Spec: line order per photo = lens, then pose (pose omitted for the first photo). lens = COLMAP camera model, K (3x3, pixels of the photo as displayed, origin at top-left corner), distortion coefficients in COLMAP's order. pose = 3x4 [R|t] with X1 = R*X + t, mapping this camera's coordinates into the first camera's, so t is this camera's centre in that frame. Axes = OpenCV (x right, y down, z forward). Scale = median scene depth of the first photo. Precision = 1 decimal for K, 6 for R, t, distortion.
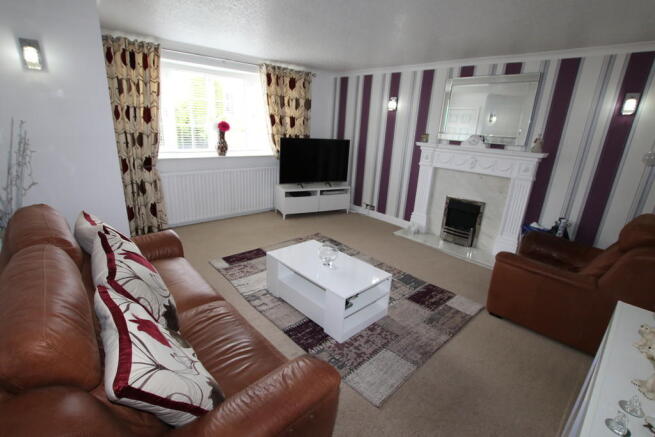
lens RADIAL K [[306.4, 0, 327.5], [0, 306.4, 218.5], [0, 0, 1]] dist [-0.026049, -0.000121]
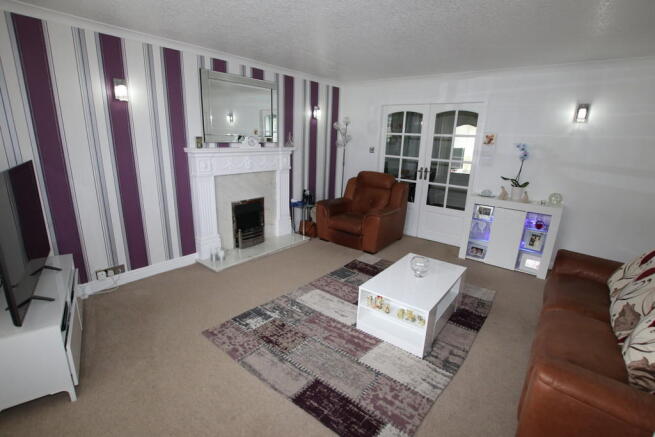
lens RADIAL K [[306.6, 0, 327.5], [0, 306.6, 218.5], [0, 0, 1]] dist [-0.000211, -0.000058]
pose [[-0.144157, -0.320364, 0.936262, -0.596861], [0.243401, 0.905597, 0.347348, -0.321901], [-0.959153, 0.277959, -0.052571, 0.895282]]
